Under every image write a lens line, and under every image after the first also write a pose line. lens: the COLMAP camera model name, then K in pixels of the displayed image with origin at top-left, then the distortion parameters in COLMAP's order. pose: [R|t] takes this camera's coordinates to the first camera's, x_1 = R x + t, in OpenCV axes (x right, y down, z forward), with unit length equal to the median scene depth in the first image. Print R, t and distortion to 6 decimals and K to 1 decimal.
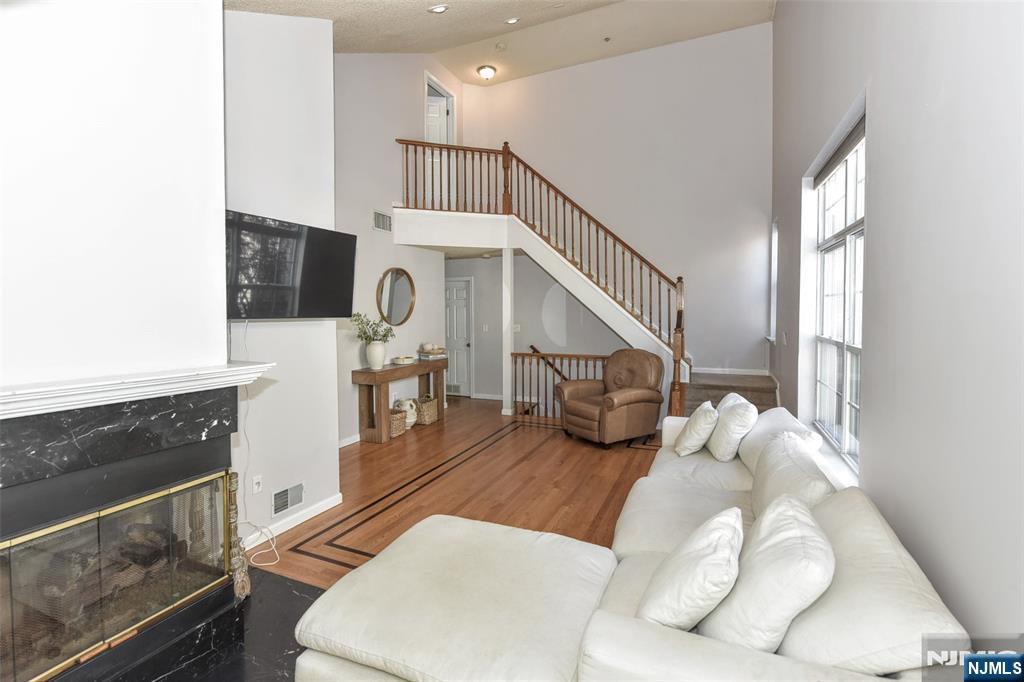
lens RADIAL K [[456.8, 0, 511.3], [0, 456.8, 345.5], [0, 0, 1]] dist [-0.003510, -0.000292]
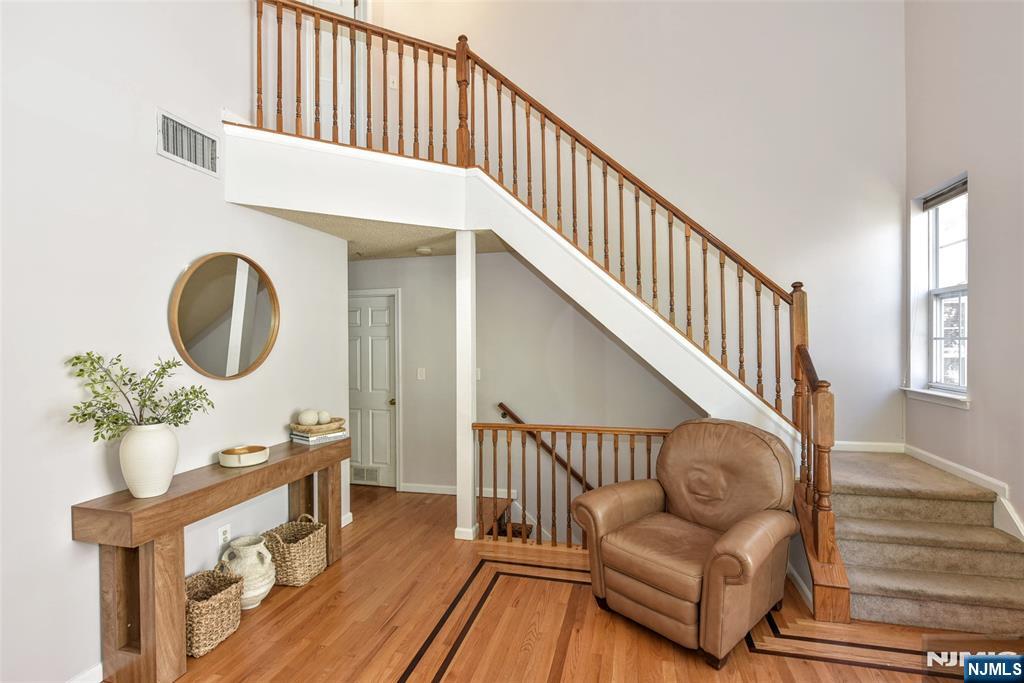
lens RADIAL K [[472.8, 0, 511.5], [0, 472.8, 352.8], [0, 0, 1]] dist [-0.002797, -0.000015]
pose [[0.989226, -0.003822, 0.146345, -0.038134], [0.012010, 0.998408, -0.055107, -0.037748], [-0.145902, 0.056271, 0.987697, 0.458846]]
